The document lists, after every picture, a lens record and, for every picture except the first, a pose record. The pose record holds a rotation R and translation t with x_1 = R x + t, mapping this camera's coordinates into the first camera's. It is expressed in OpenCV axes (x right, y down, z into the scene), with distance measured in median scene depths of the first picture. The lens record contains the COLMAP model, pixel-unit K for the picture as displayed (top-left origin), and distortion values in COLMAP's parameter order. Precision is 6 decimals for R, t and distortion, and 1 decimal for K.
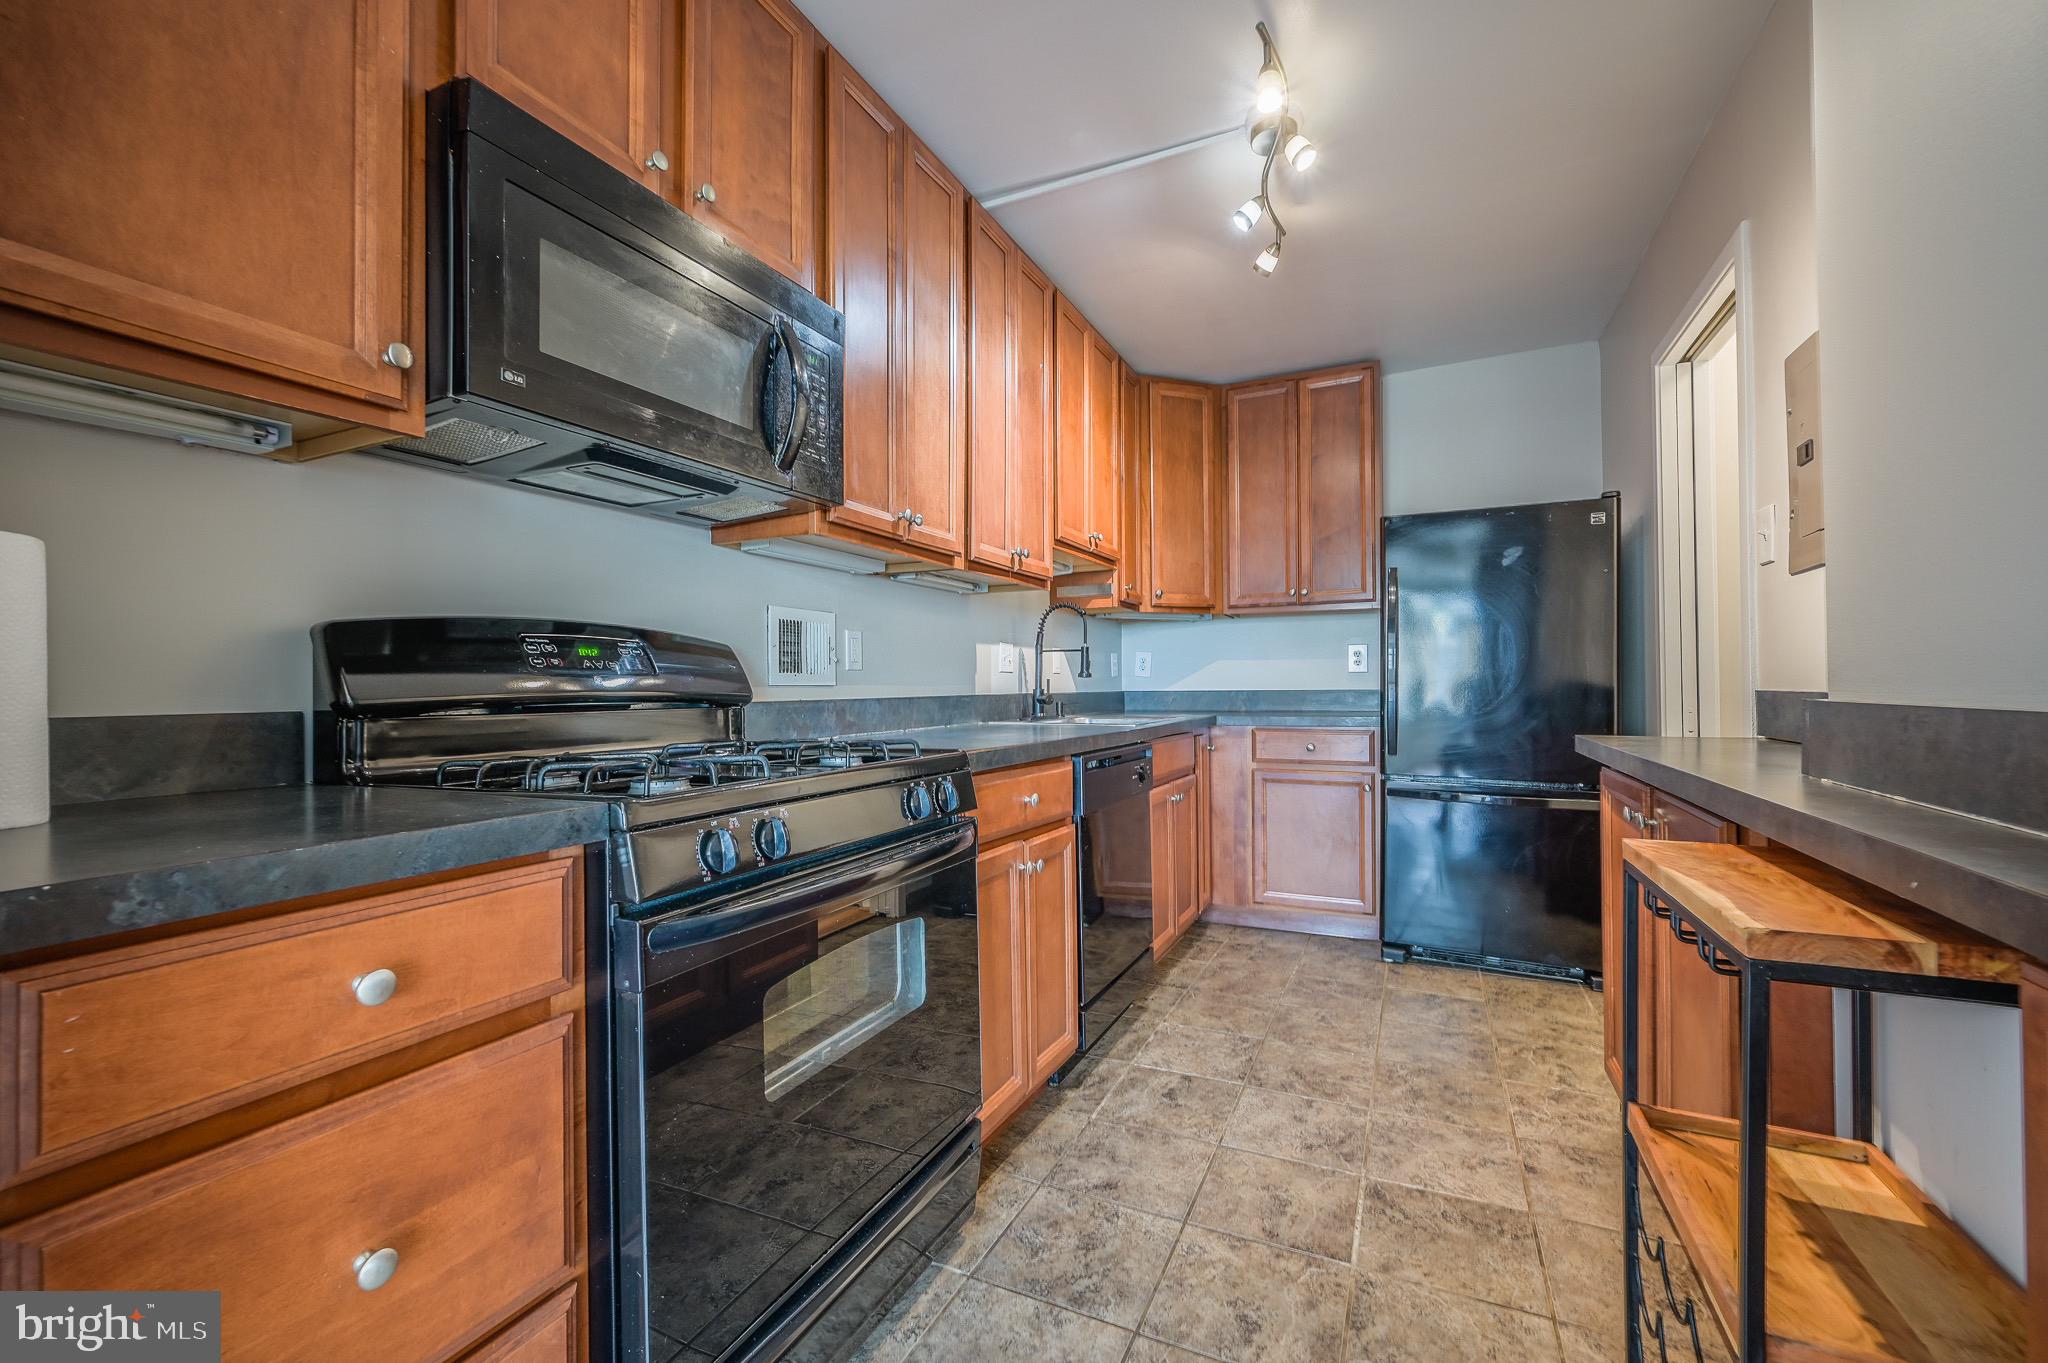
lens RADIAL K [[834.0, 0, 1024.0], [0, 834.0, 681.5], [0, 0, 1]] dist [0.000612, 0.000062]
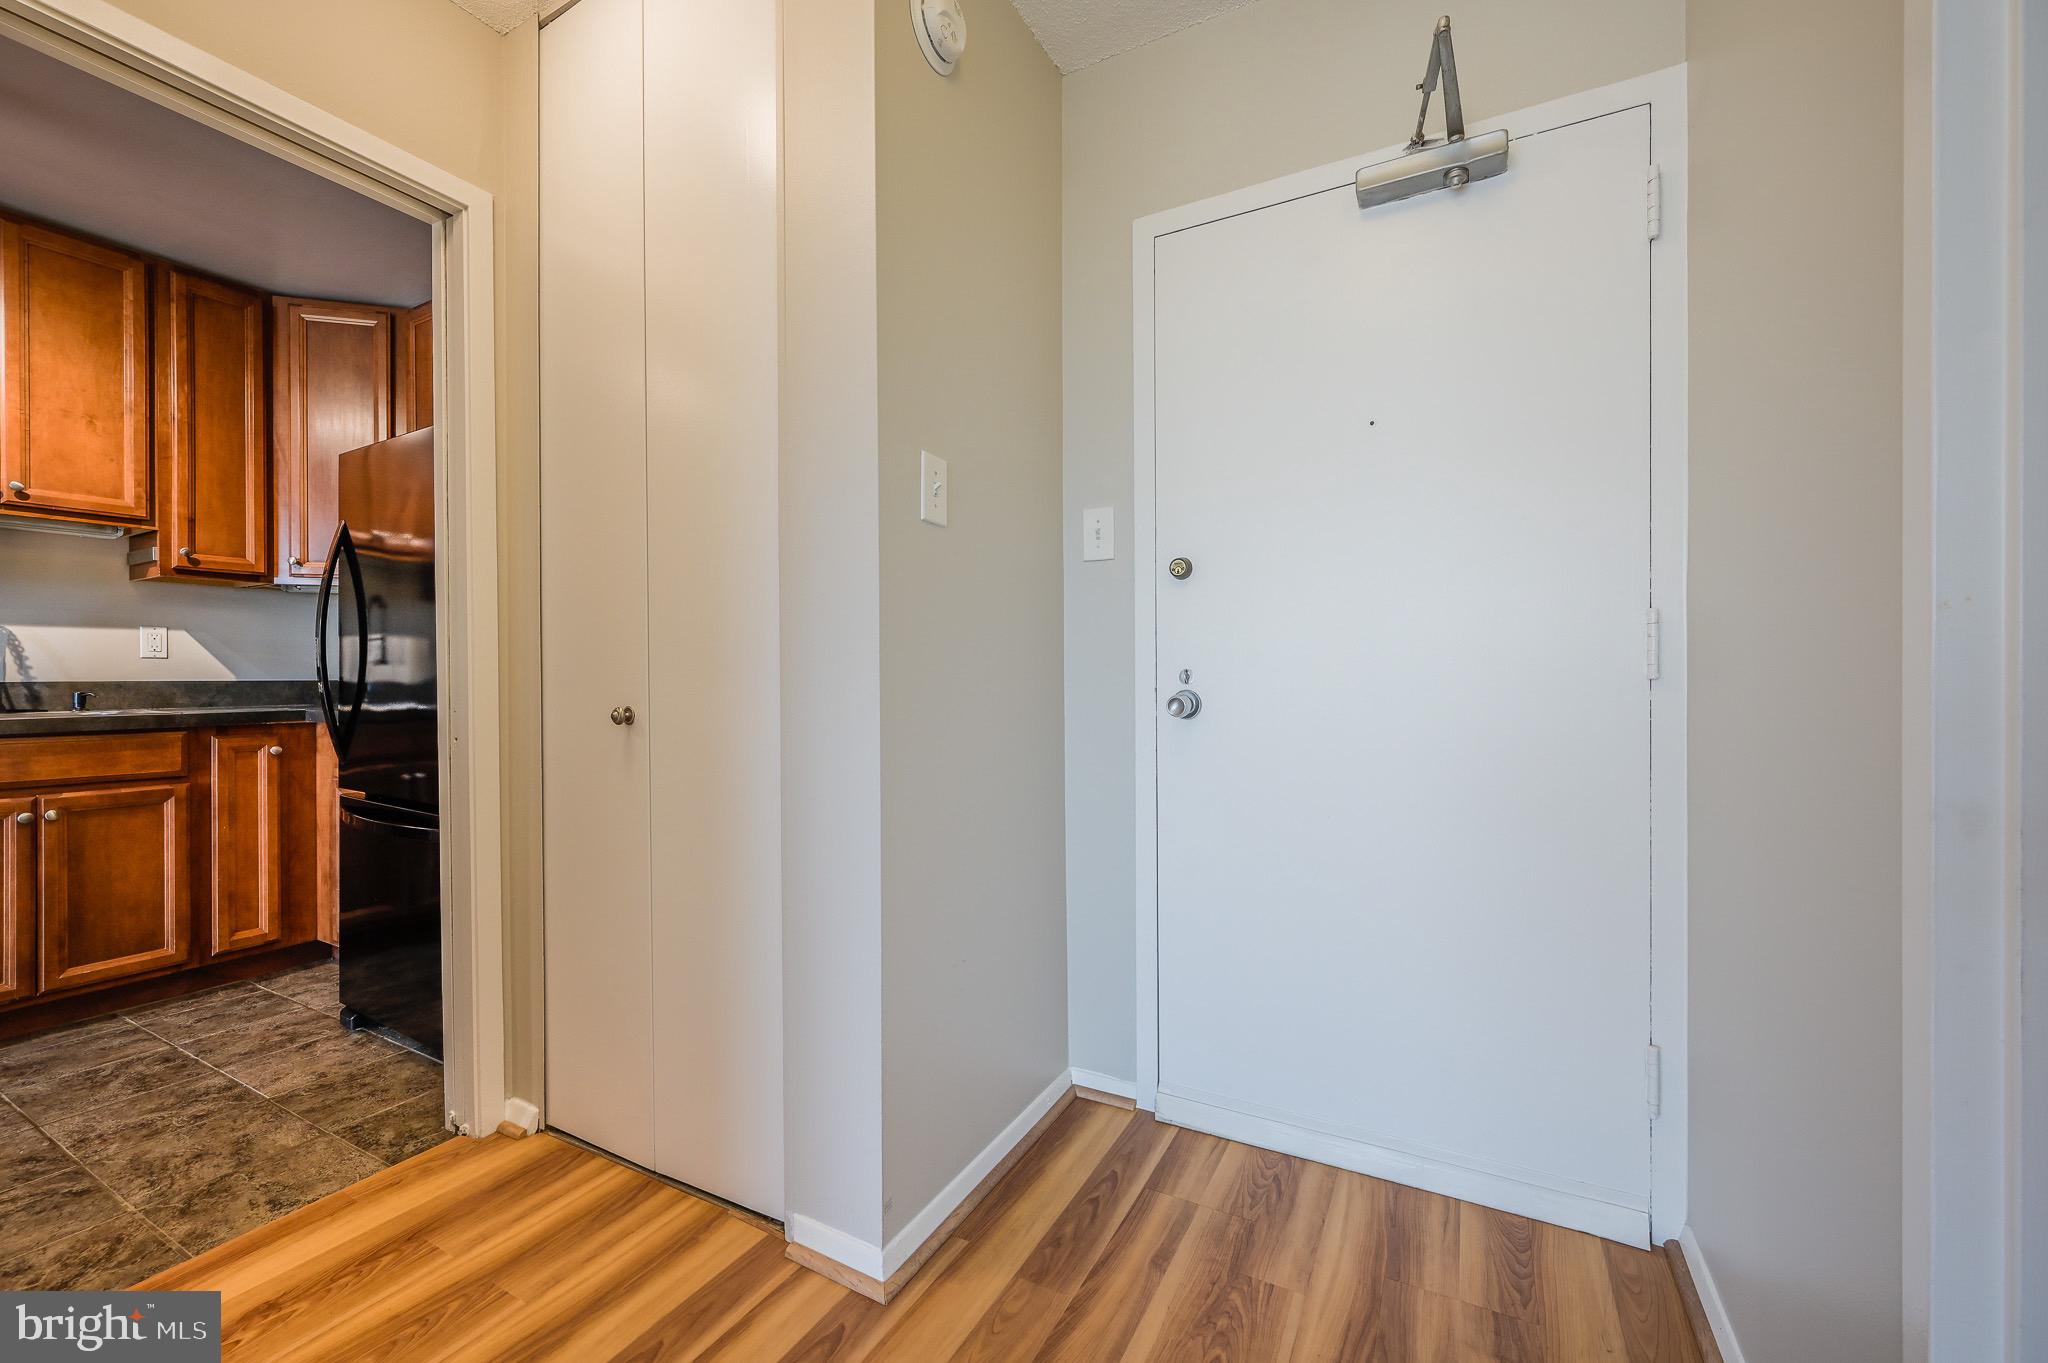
lens RADIAL K [[809.4, 0, 1019.2], [0, 809.4, 680.1], [0, 0, 1]] dist [-0.001577, -0.000133]
pose [[0.998792, 0.001295, -0.049125, 1.560942], [-0.000804, 0.999950, 0.010015, 0.005192], [0.049135, -0.009964, 0.998742, 0.400683]]
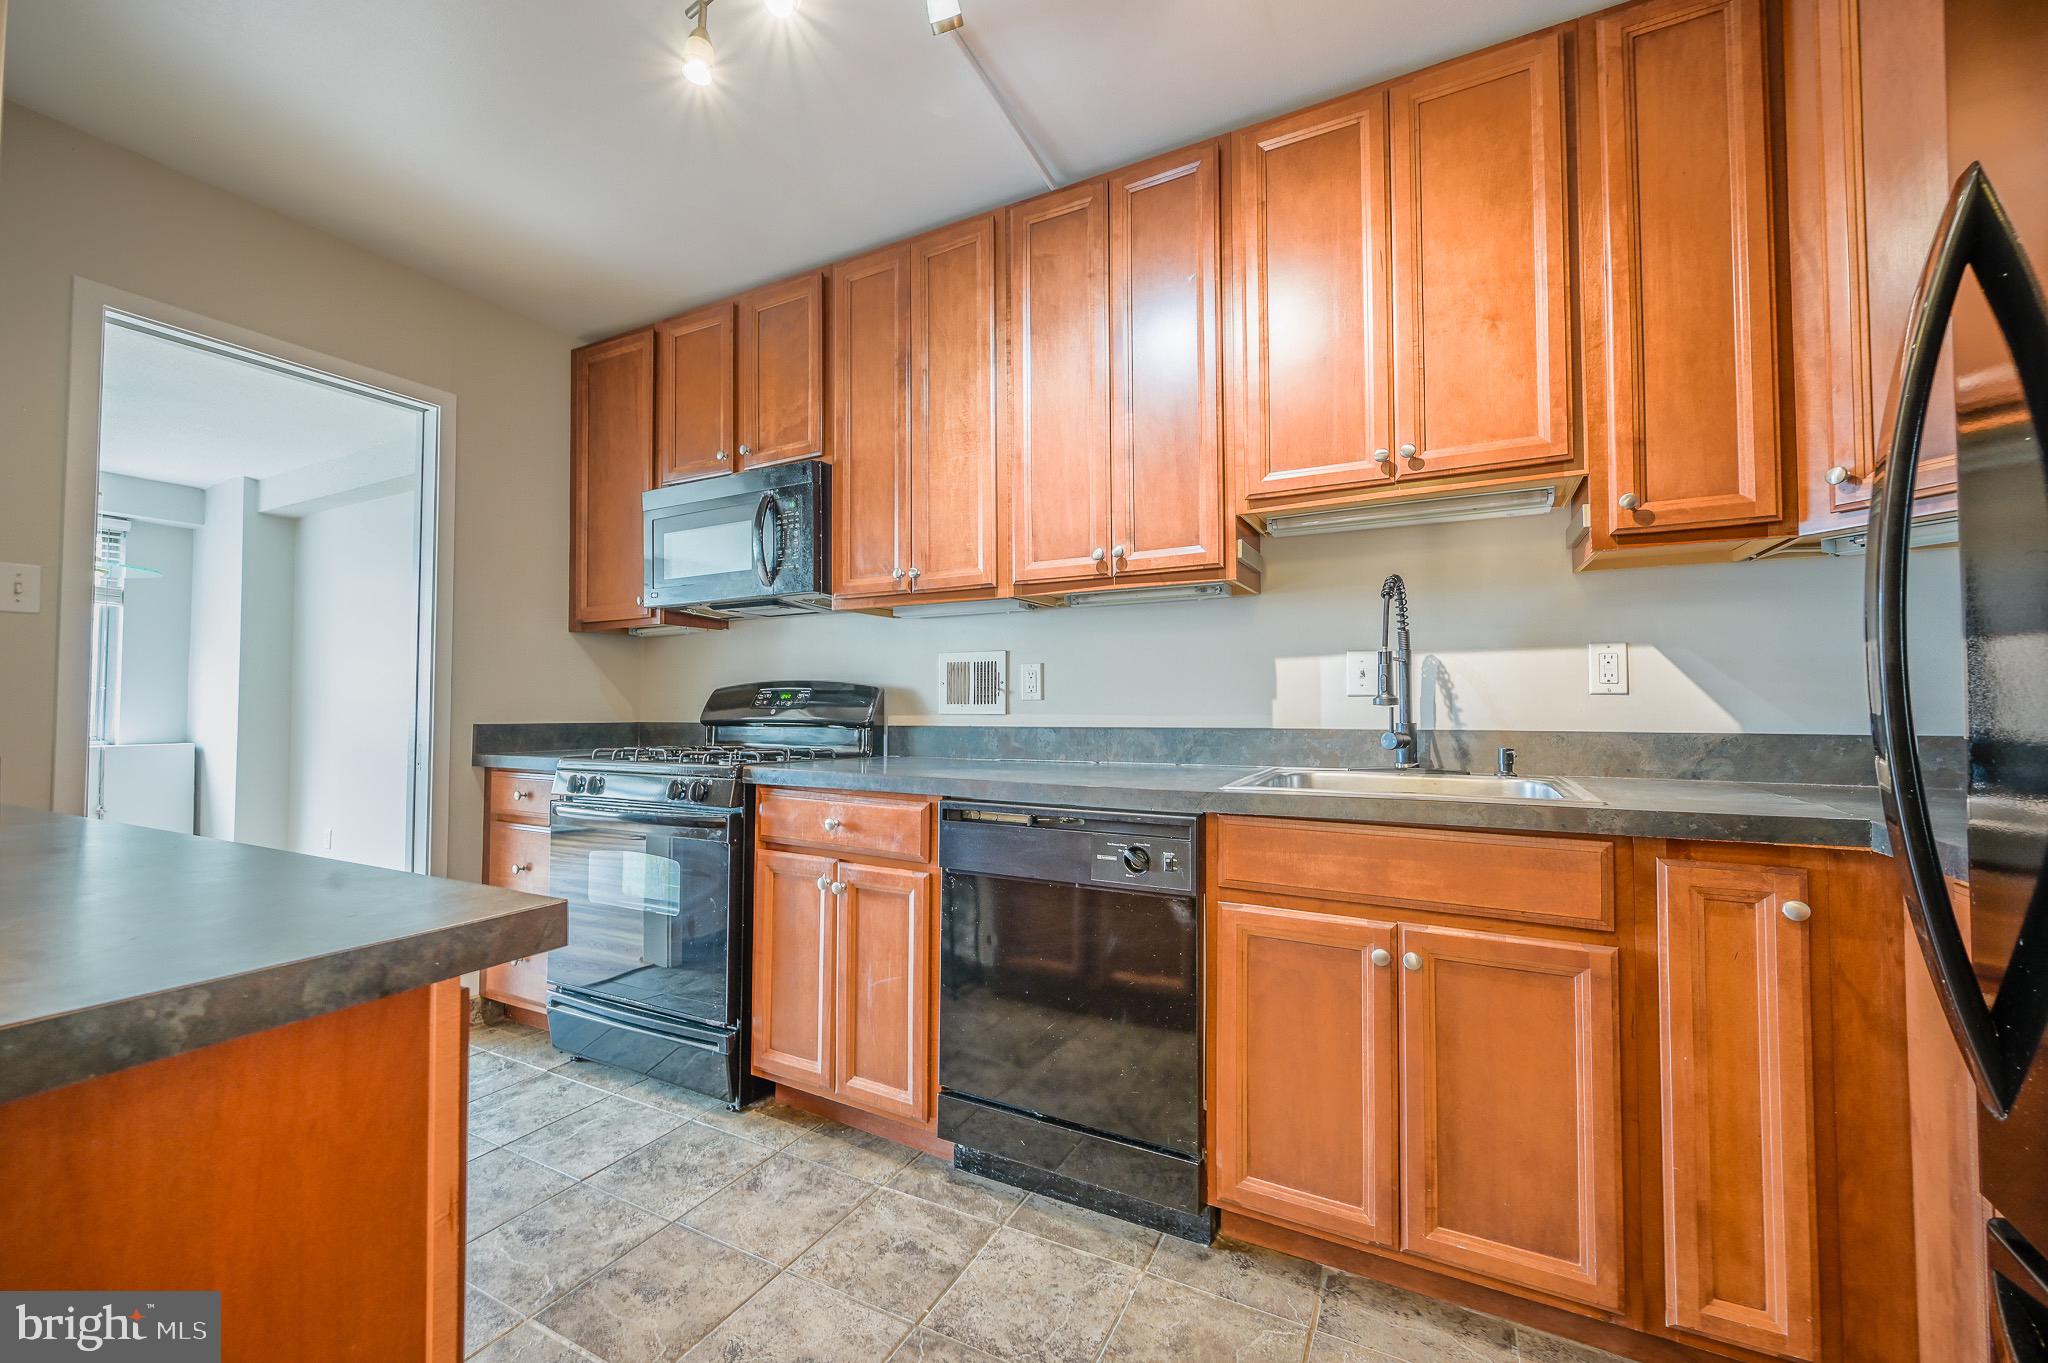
lens RADIAL K [[809.4, 0, 1019.2], [0, 809.4, 680.1], [0, 0, 1]] dist [-0.001577, -0.000133]
pose [[-0.036575, -0.028426, -0.998927, 0.909464], [0.006871, 0.999565, -0.028695, -0.011012], [0.999307, -0.007914, -0.036364, 1.096811]]
